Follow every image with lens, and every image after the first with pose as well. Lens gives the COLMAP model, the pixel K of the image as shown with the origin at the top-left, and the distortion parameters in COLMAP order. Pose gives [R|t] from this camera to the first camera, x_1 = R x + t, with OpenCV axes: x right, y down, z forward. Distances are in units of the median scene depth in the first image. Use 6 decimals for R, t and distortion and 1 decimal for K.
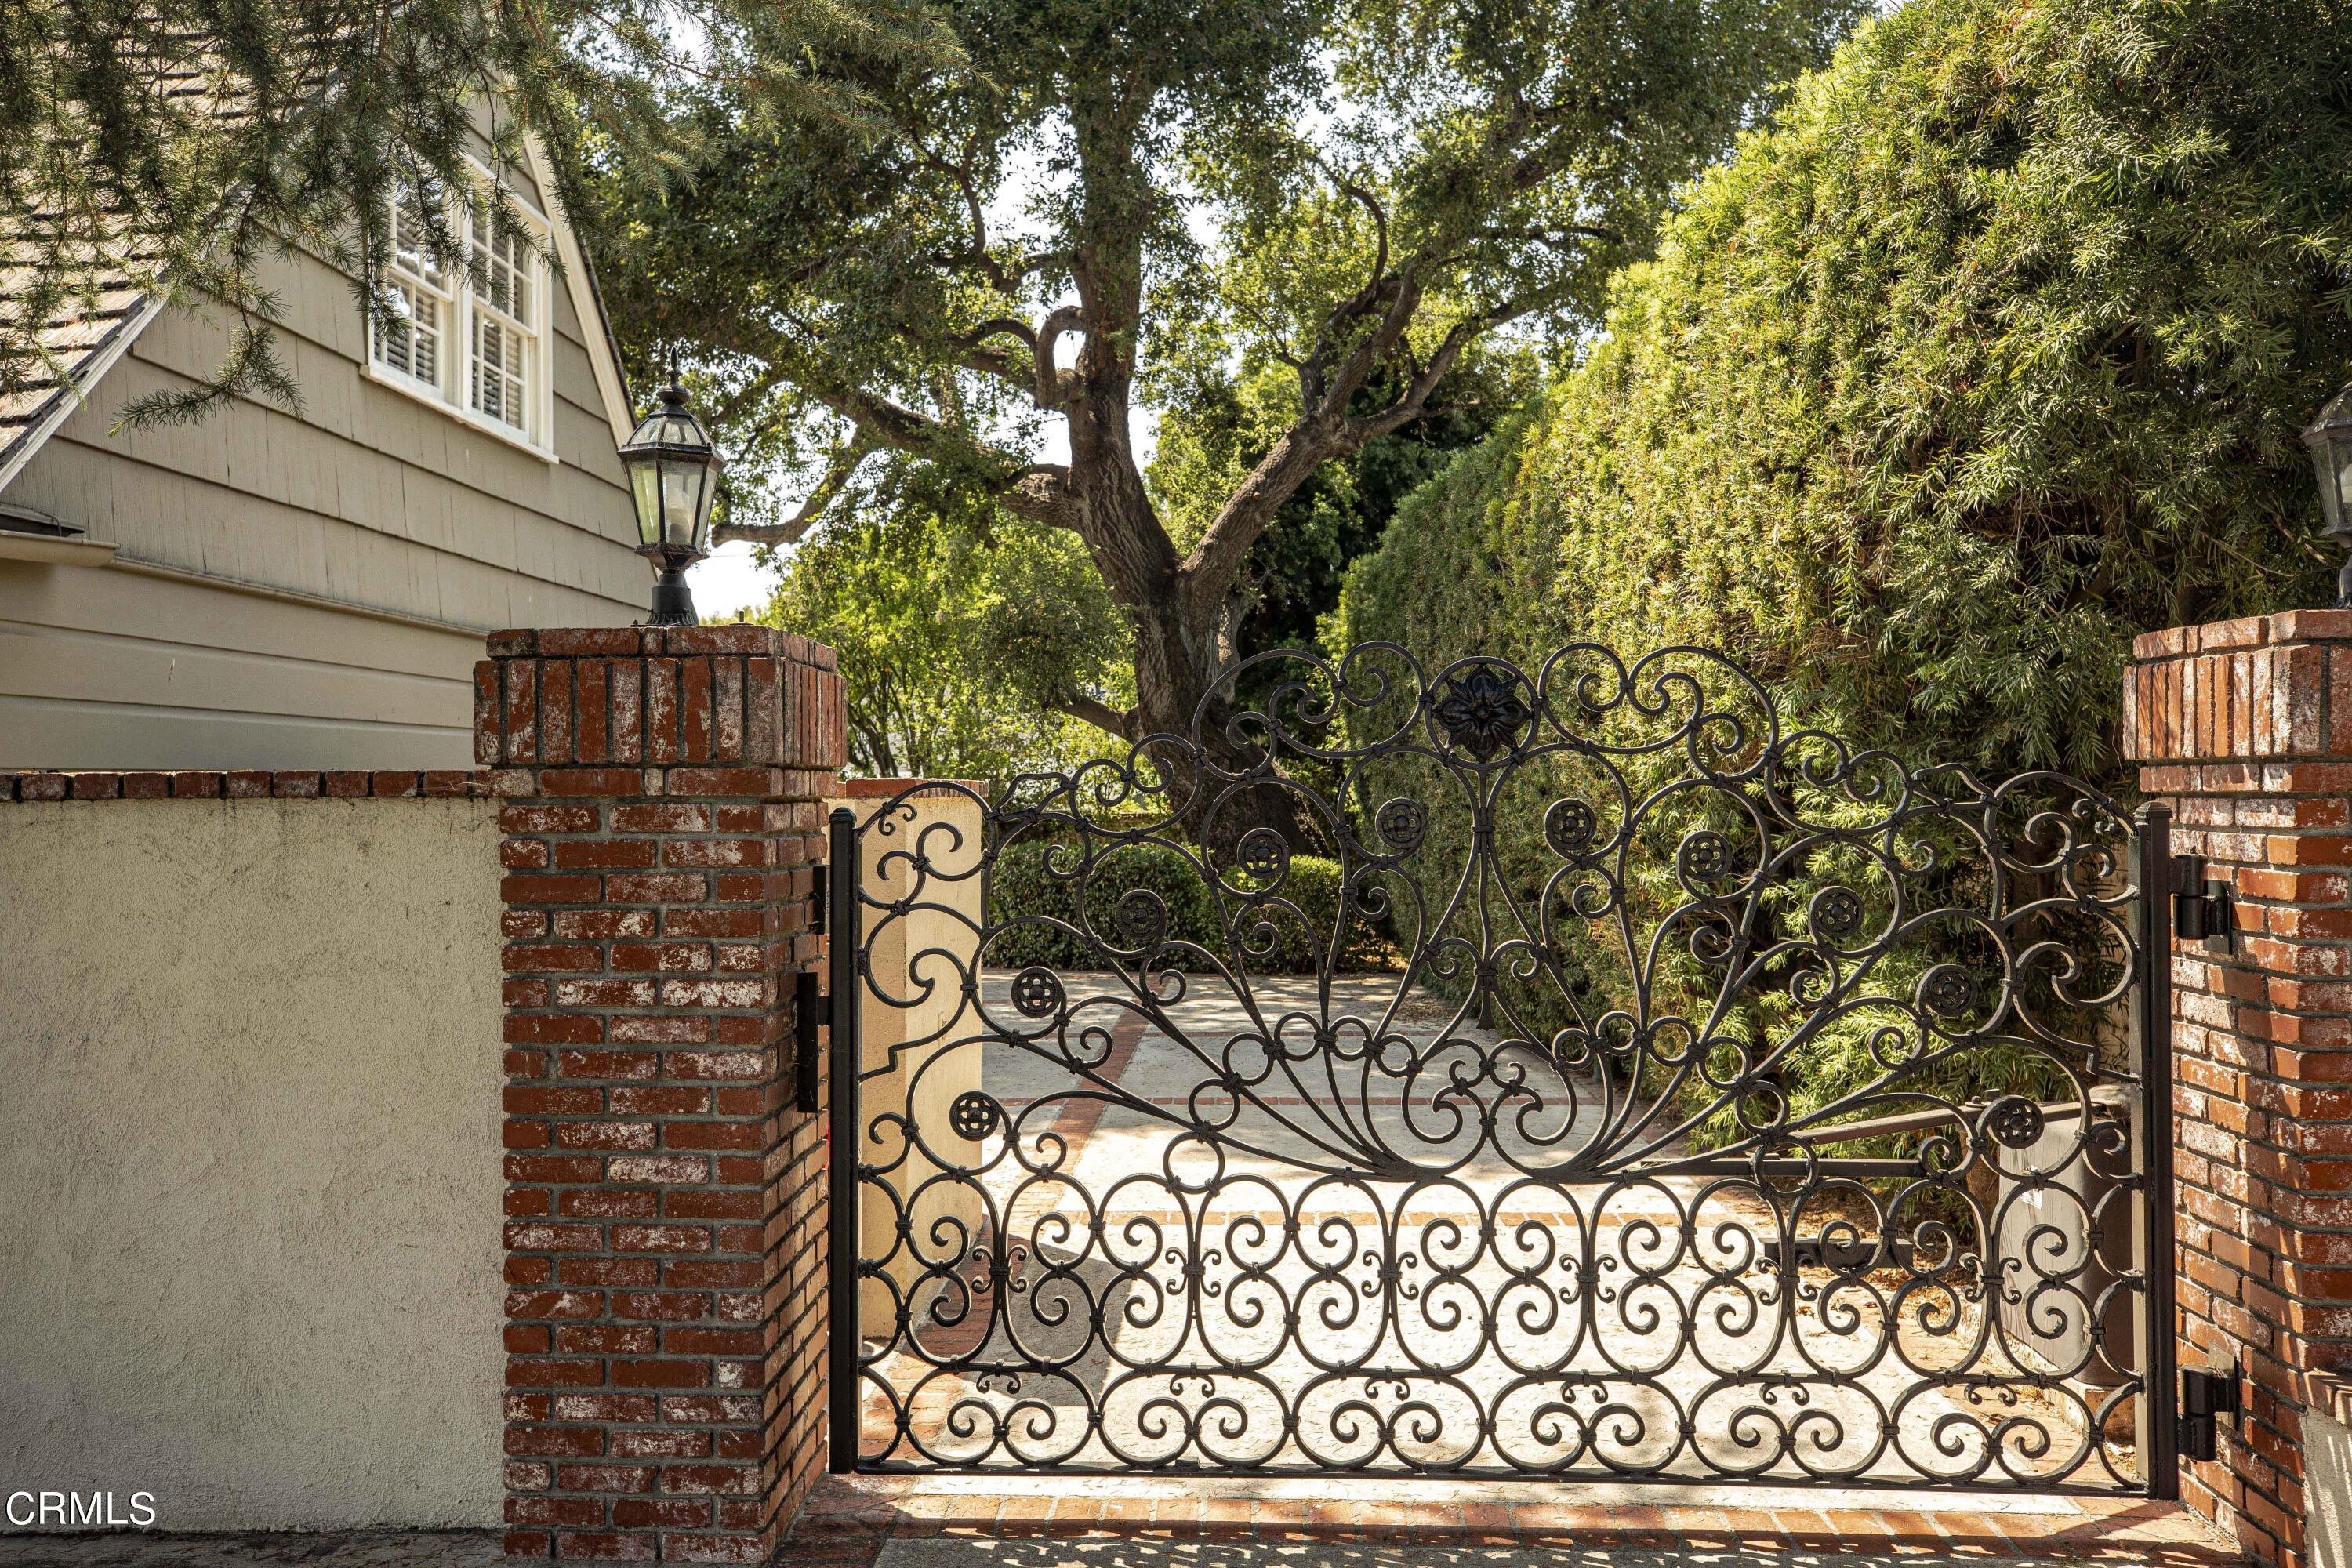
lens RADIAL K [[1857.7, 0, 1179.6], [0, 1857.7, 782.0], [0, 0, 1]] dist [0.004539, 0.002885]
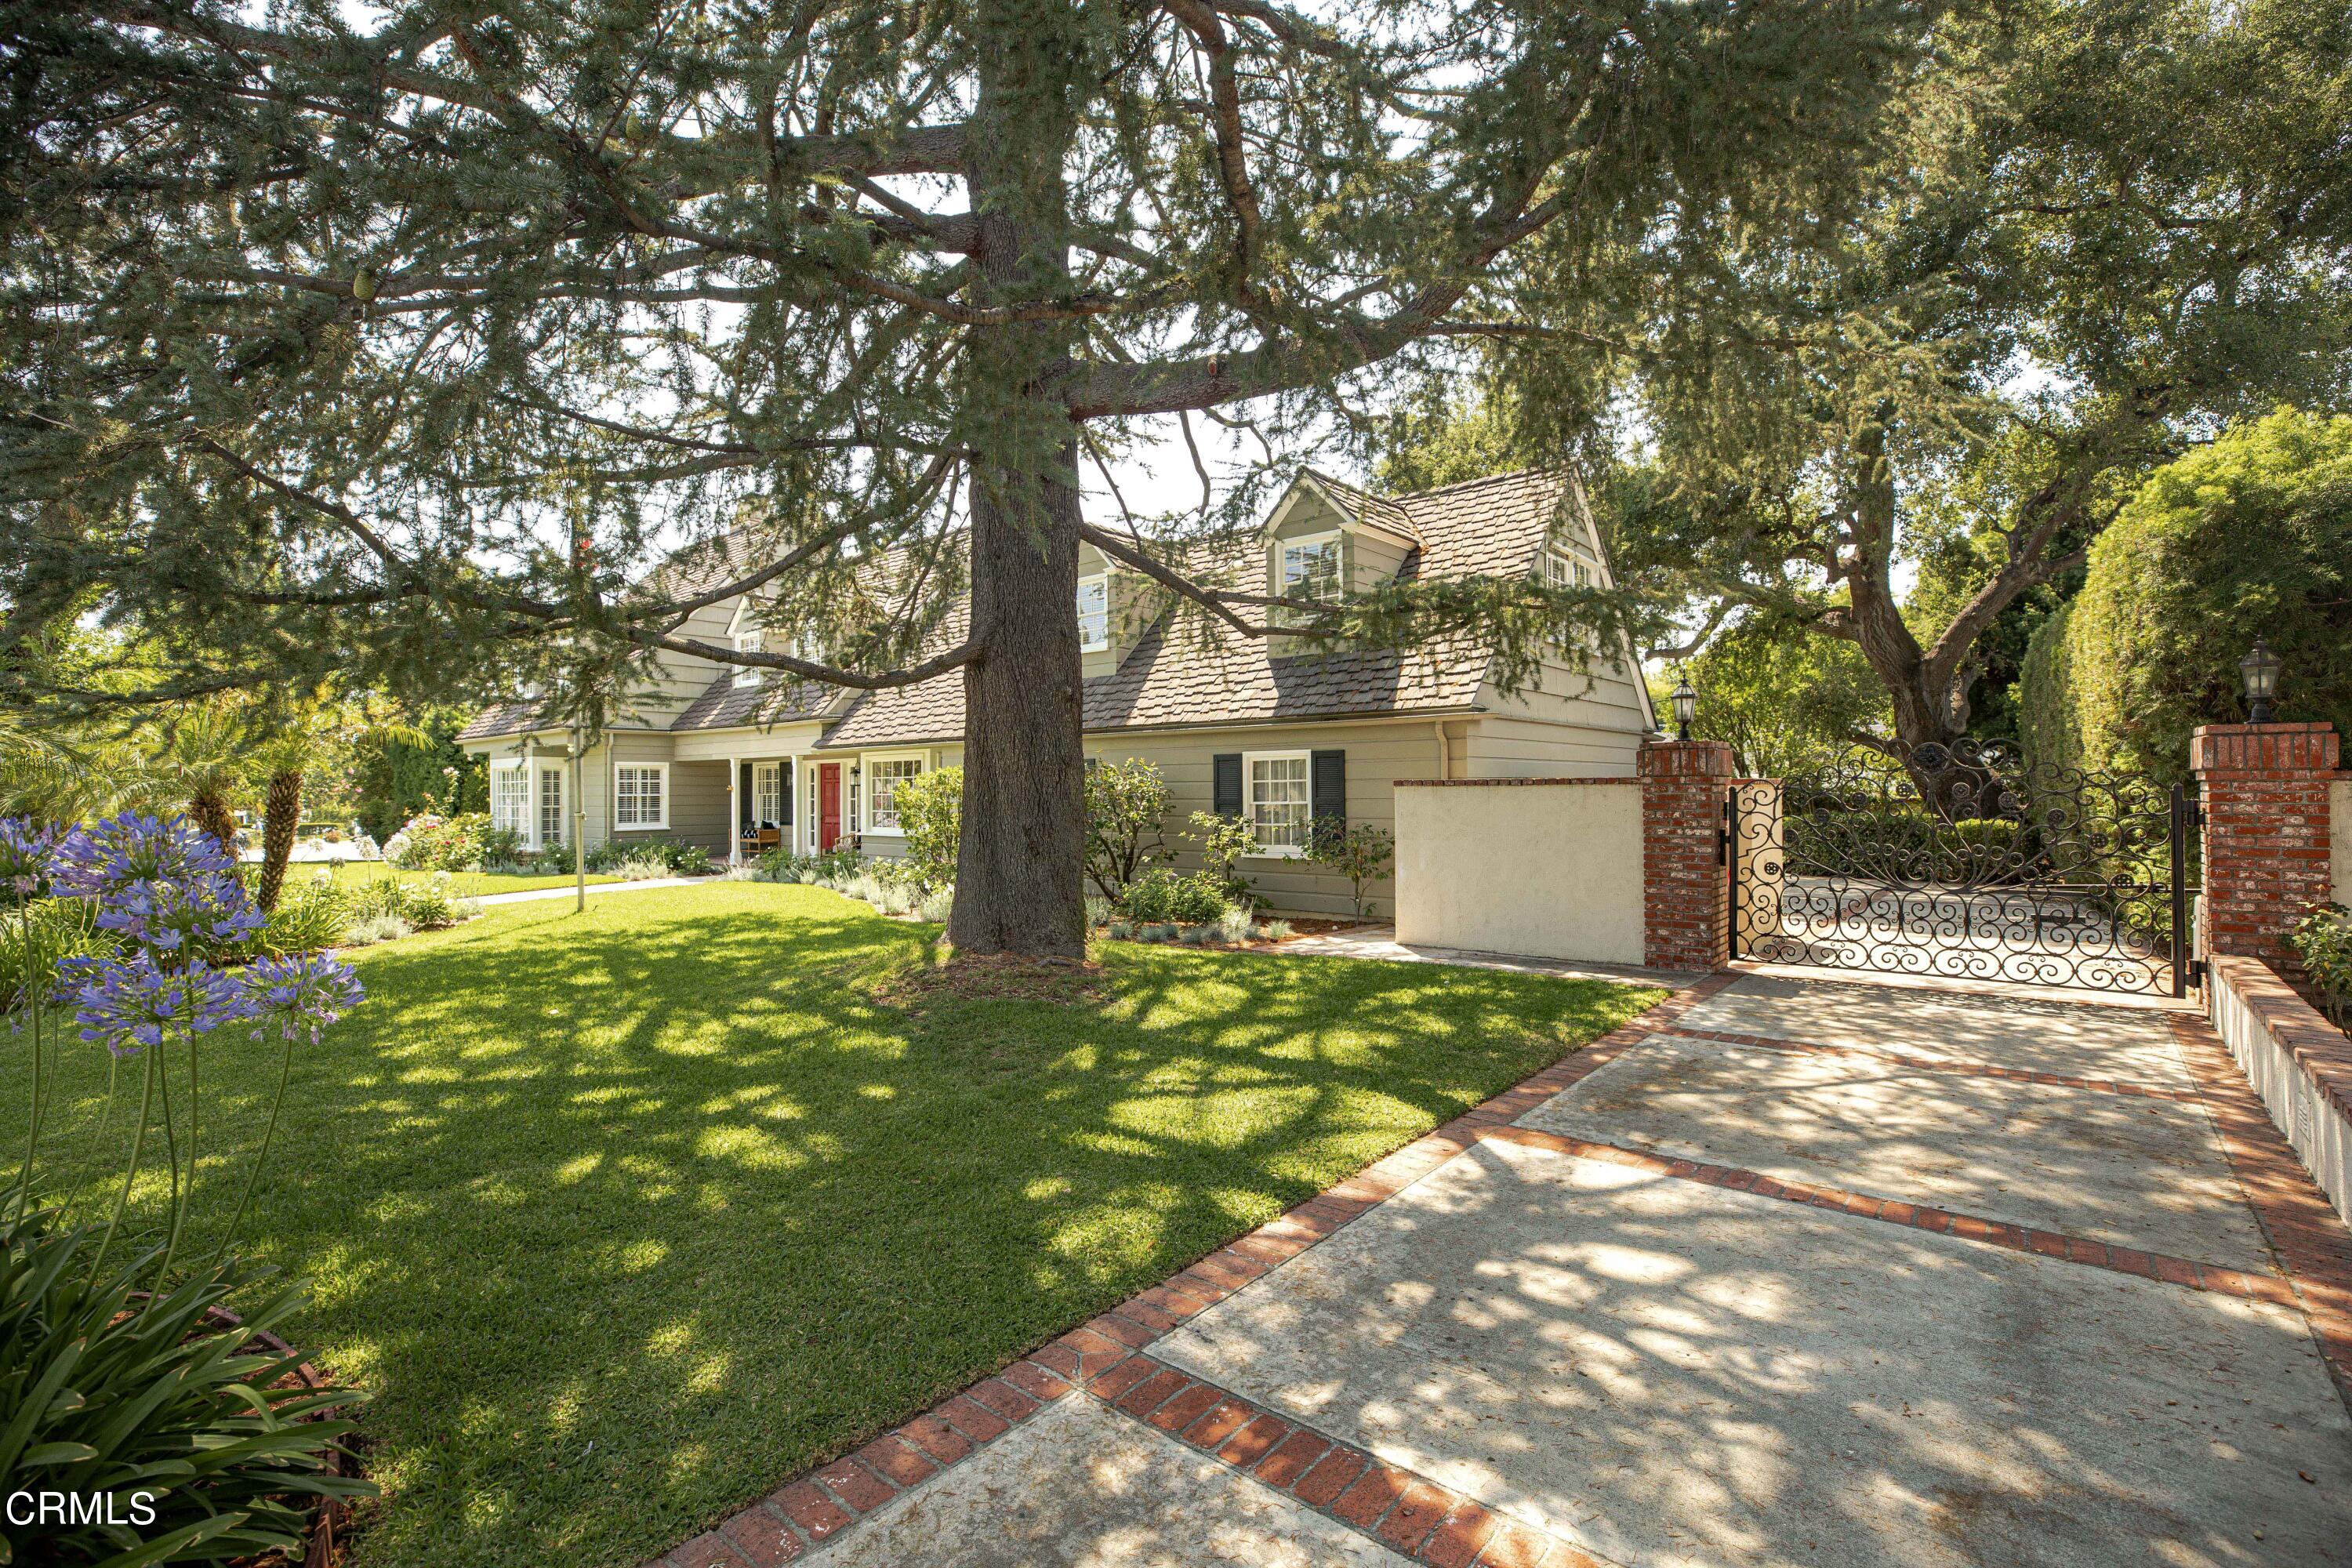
lens RADIAL K [[1084.0, 0, 1182.7], [0, 1084.0, 777.9], [0, 0, 1]] dist [-0.027916, 0.000592]
pose [[0.804311, -0.006773, -0.594171, 0.040977], [0.005014, 0.999977, -0.004611, 0.000218], [0.594188, 0.000730, 0.804326, -0.265546]]
